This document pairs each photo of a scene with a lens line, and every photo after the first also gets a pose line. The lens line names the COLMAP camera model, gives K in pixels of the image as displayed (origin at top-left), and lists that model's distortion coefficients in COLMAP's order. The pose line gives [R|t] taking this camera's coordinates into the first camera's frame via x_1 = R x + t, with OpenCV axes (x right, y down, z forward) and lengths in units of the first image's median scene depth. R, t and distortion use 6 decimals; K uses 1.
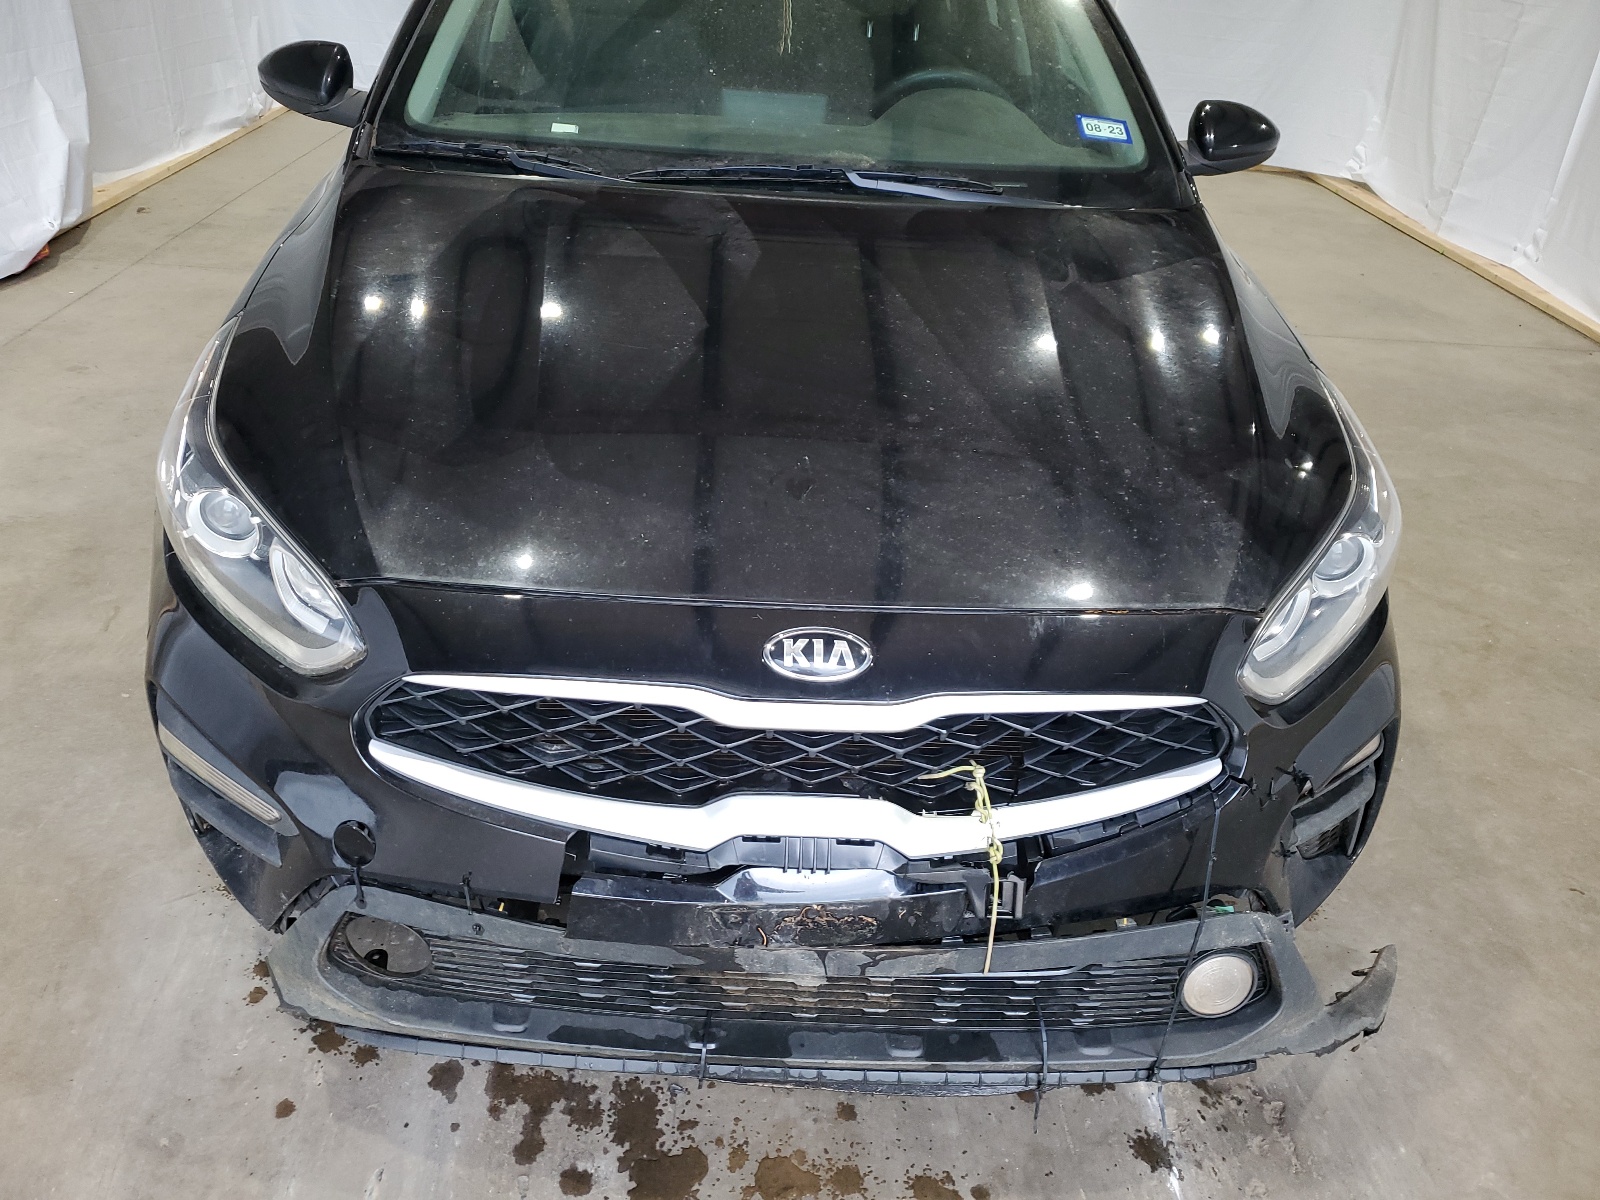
lens RADIAL K [[1198.2, 0, 777.5], [0, 1198.2, 599.4], [0, 0, 1]] dist [-0.001116, 0.014848]
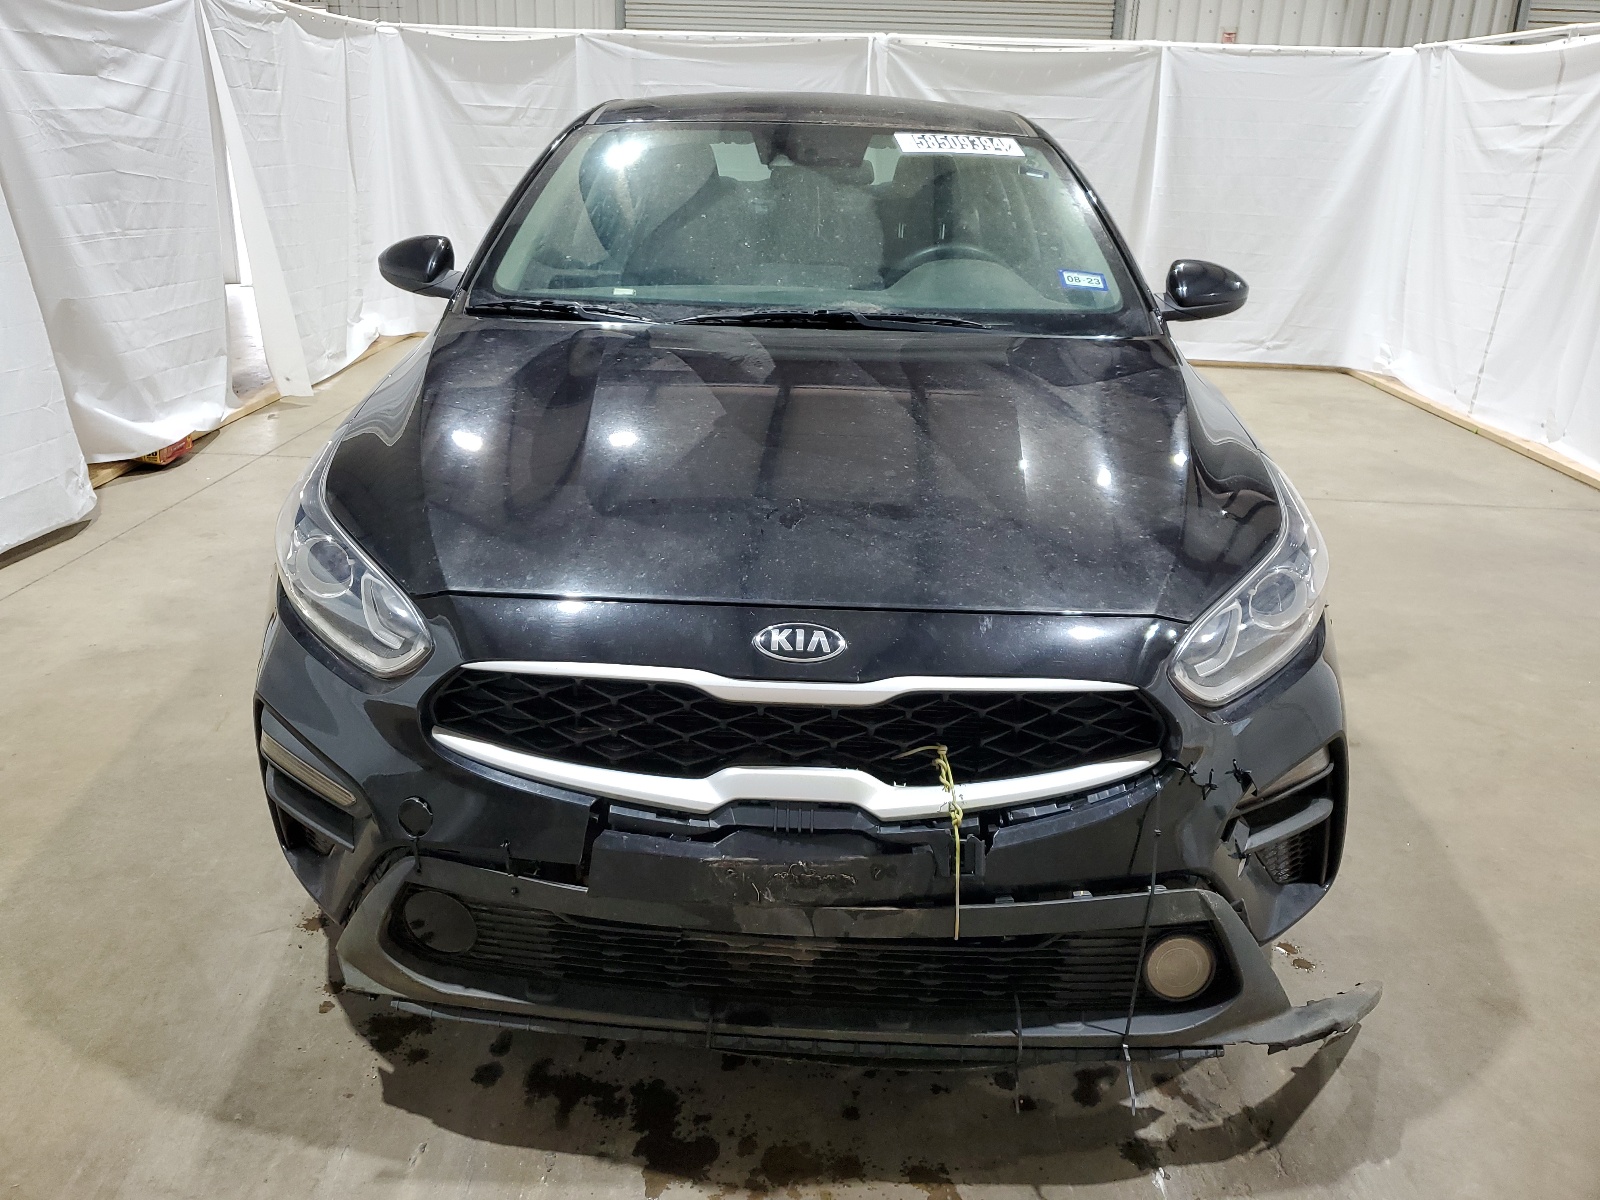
lens RADIAL K [[1198.2, 0, 777.5], [0, 1198.2, 599.4], [0, 0, 1]] dist [-0.001116, 0.014848]
pose [[0.997533, -0.012385, -0.069098, 0.075007], [-0.000417, 0.983253, -0.182246, 0.176170], [0.070198, 0.181825, 0.980822, -0.150223]]
